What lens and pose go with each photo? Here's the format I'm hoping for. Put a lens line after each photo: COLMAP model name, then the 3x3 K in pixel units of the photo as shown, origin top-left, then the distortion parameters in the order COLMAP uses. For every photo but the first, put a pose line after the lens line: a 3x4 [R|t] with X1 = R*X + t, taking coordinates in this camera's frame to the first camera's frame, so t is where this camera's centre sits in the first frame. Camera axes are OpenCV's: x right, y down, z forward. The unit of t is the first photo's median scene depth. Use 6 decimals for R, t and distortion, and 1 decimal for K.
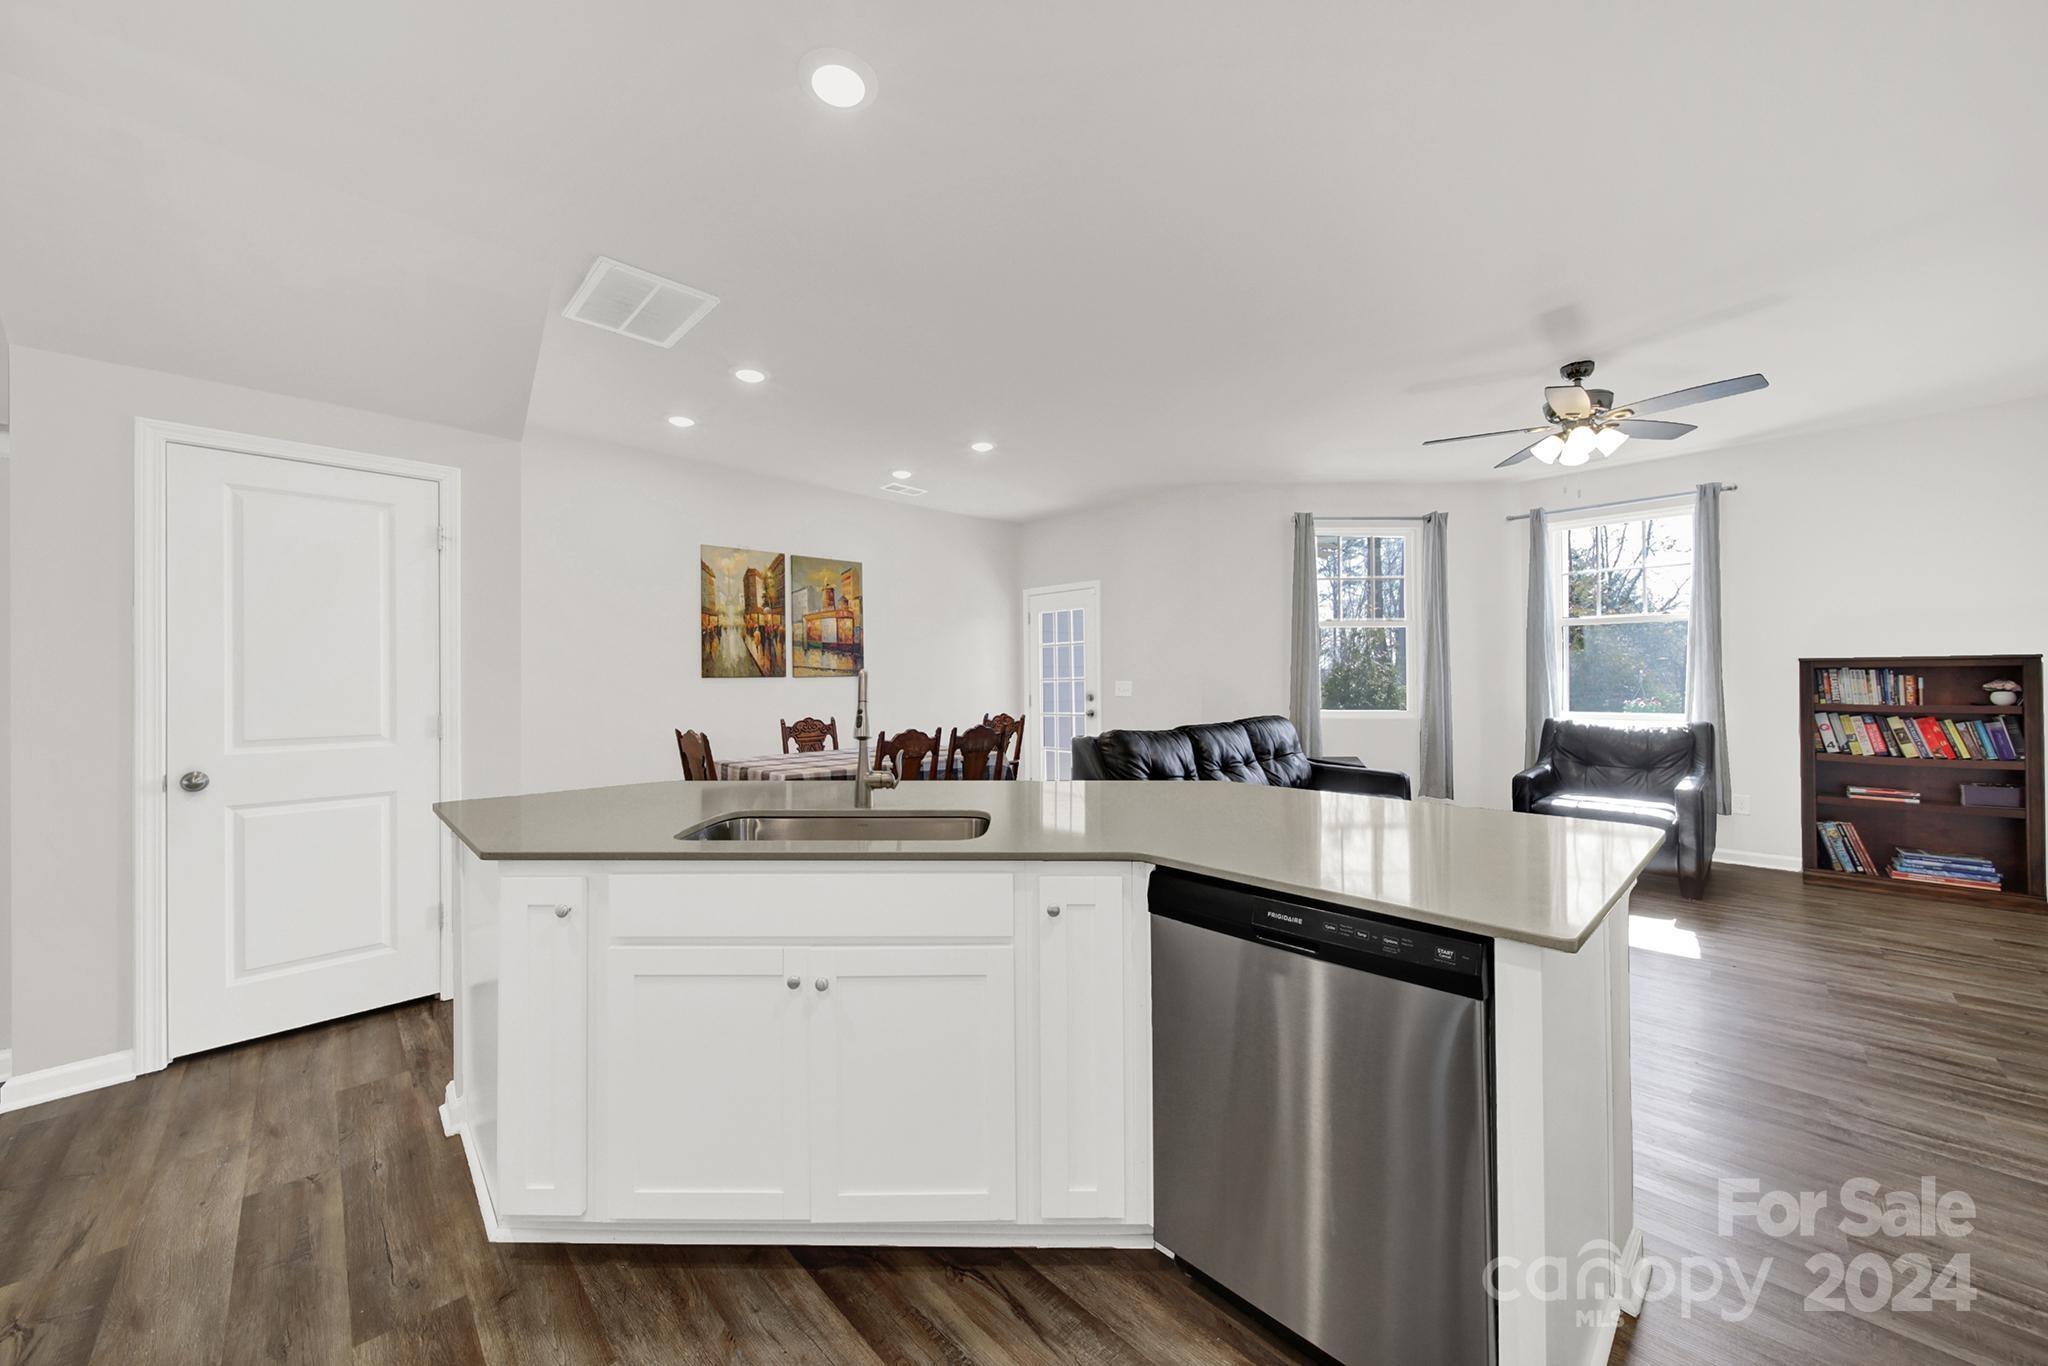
lens RADIAL K [[728.7, 0, 1019.7], [0, 728.7, 671.1], [0, 0, 1]] dist [-0.003017, -0.000452]
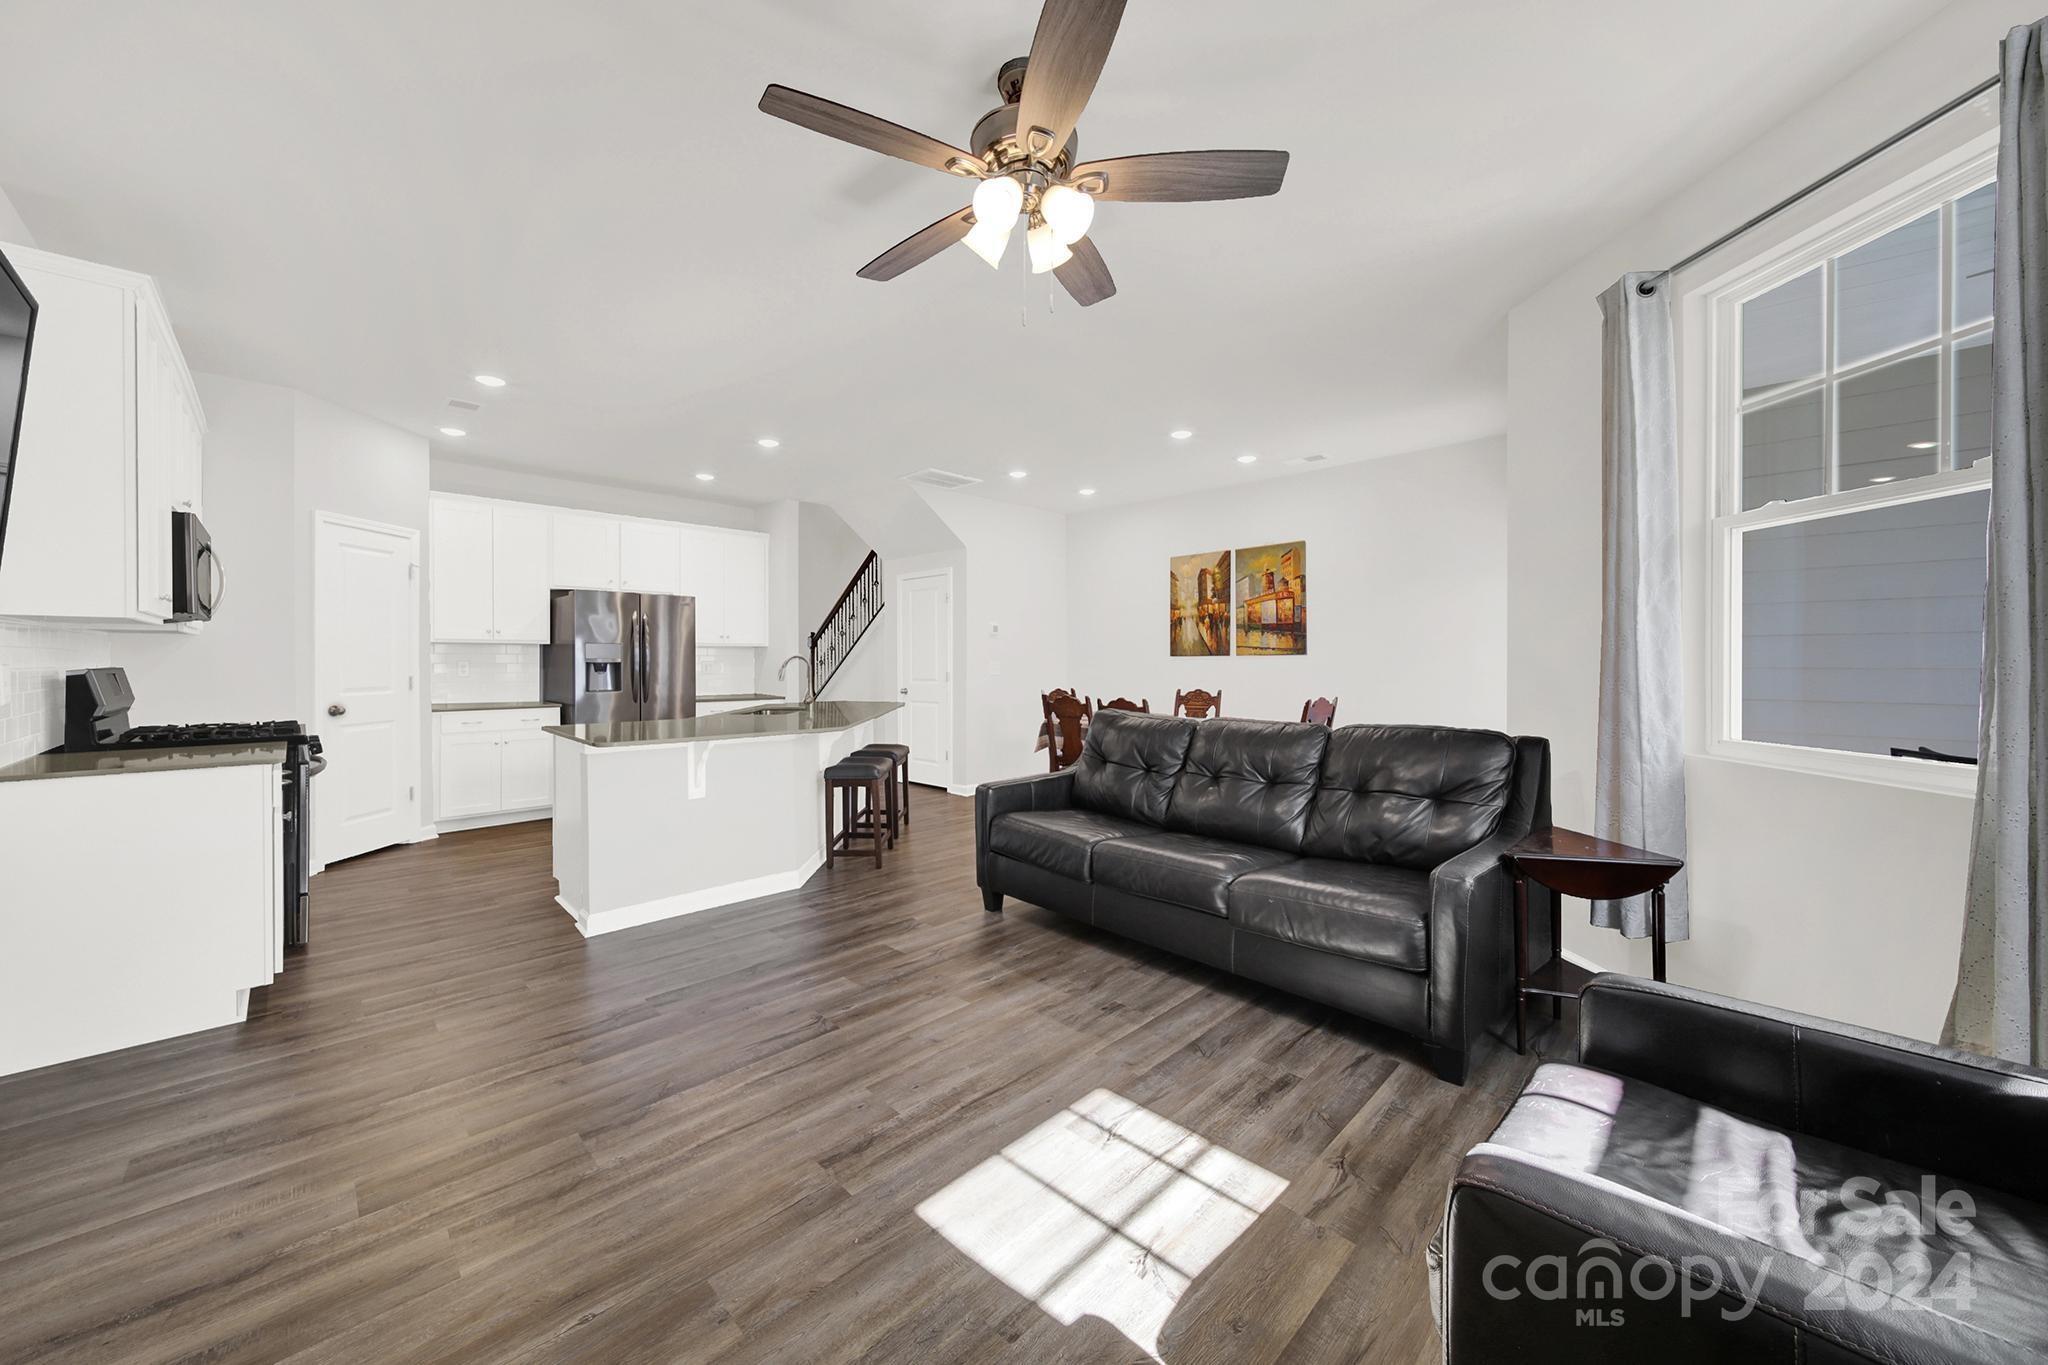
lens RADIAL K [[735.8, 0, 1011.3], [0, 735.8, 667.3], [0, 0, 1]] dist [-0.000174, -0.000136]
pose [[-0.000200, 0.018051, -0.999837, 0.922192], [0.012035, 0.999765, 0.018047, 0.001605], [0.999928, -0.012029, -0.000417, 0.689798]]
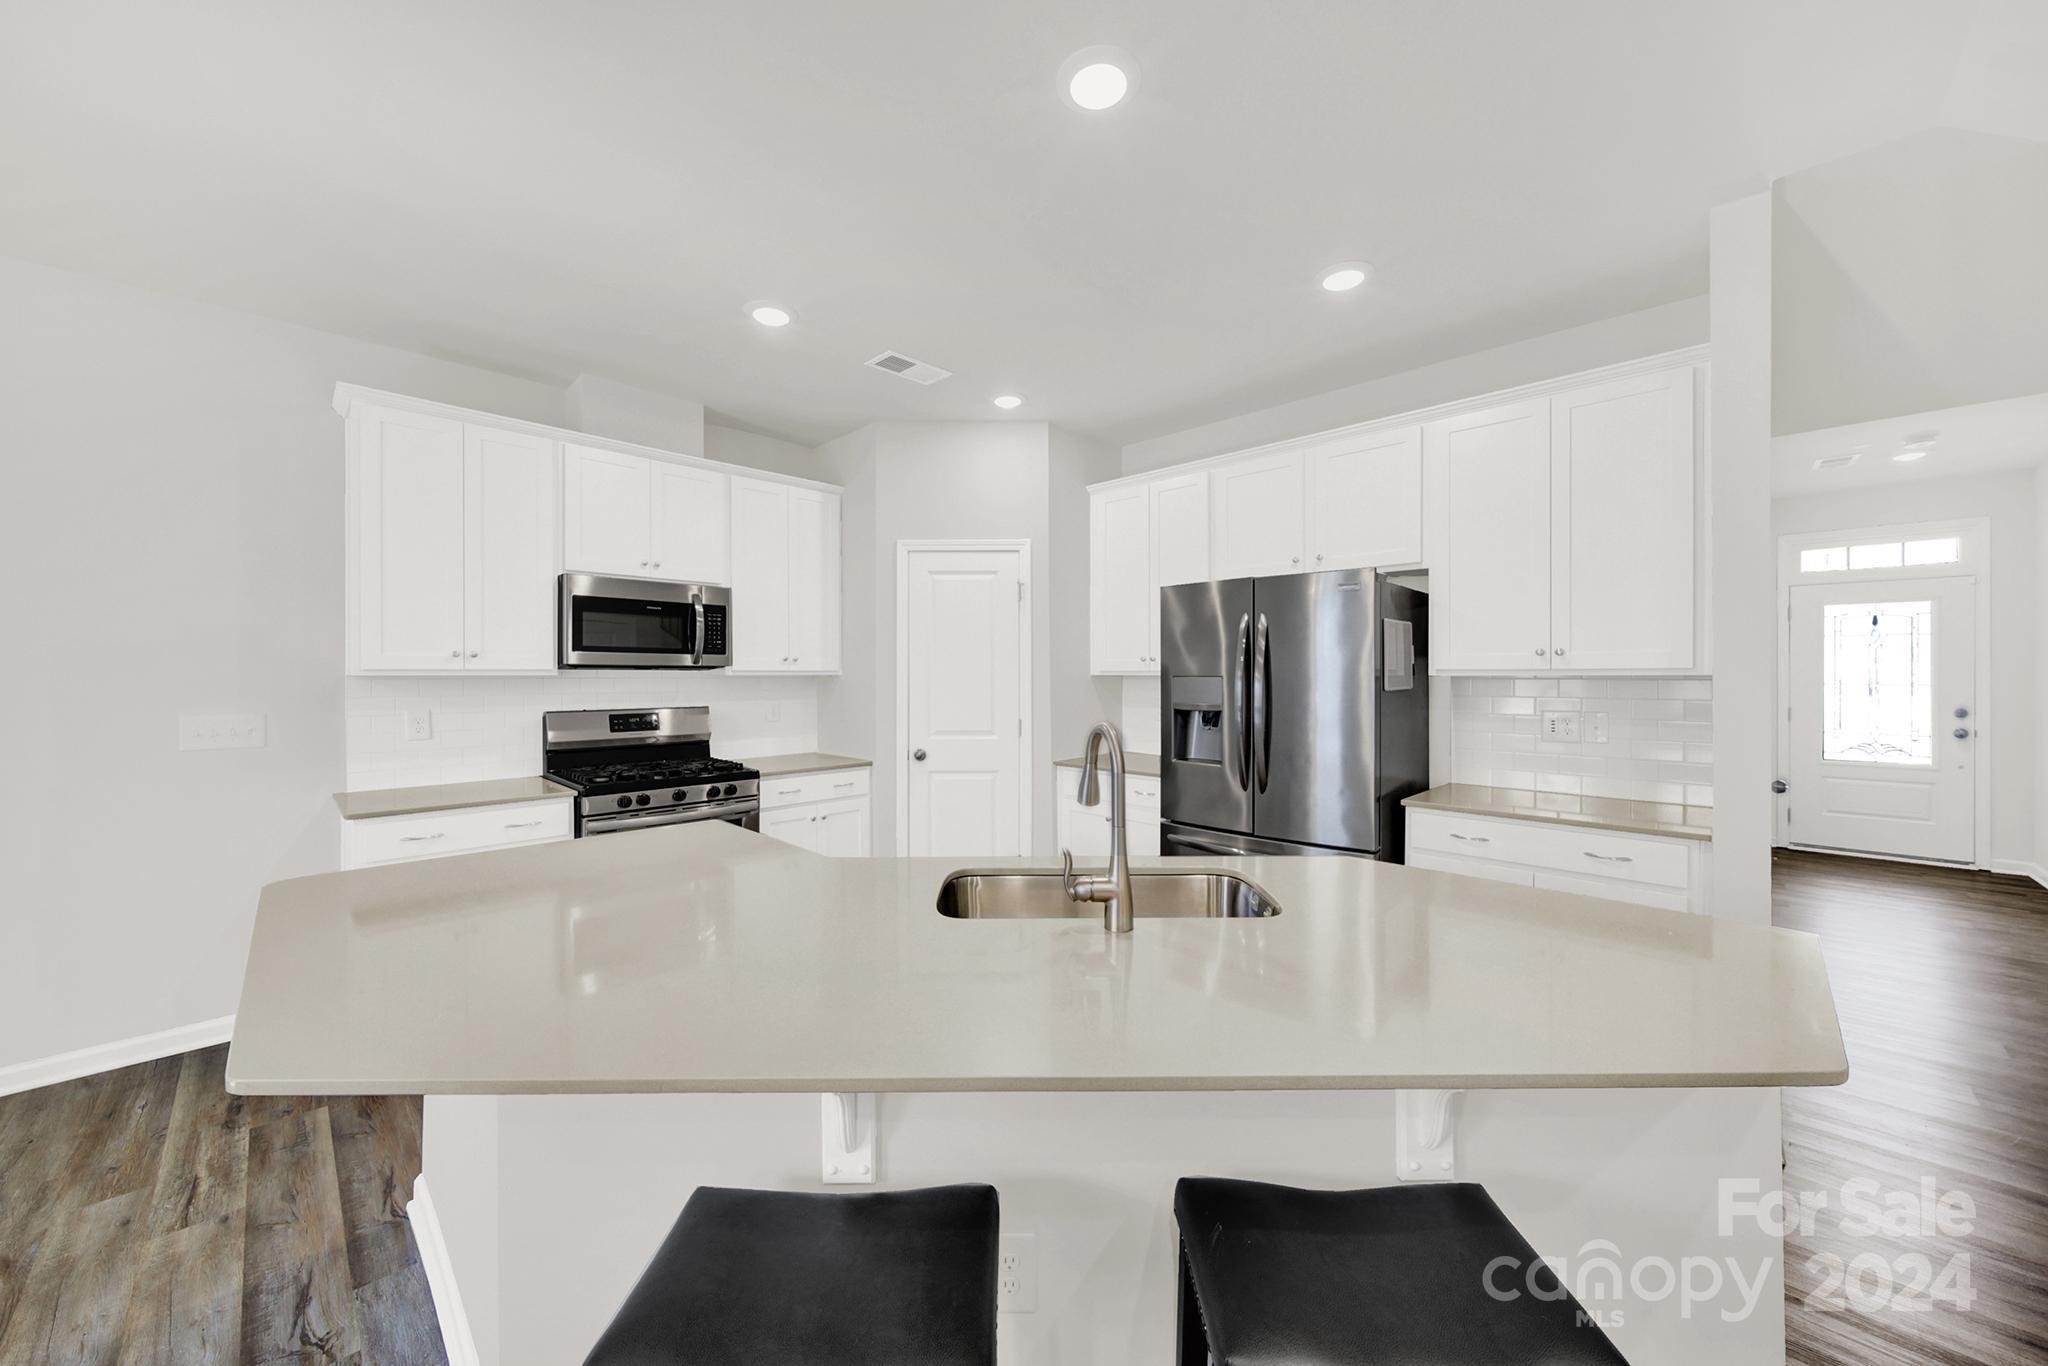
lens RADIAL K [[738.7, 0, 1022.1], [0, 738.7, 670.4], [0, 0, 1]] dist [-0.001817, -0.000632]
pose [[-0.999764, 0.009906, -0.019325, -0.047245], [0.010330, 0.999705, -0.022002, -0.013910], [0.019102, -0.022197, -0.999571, 0.697378]]
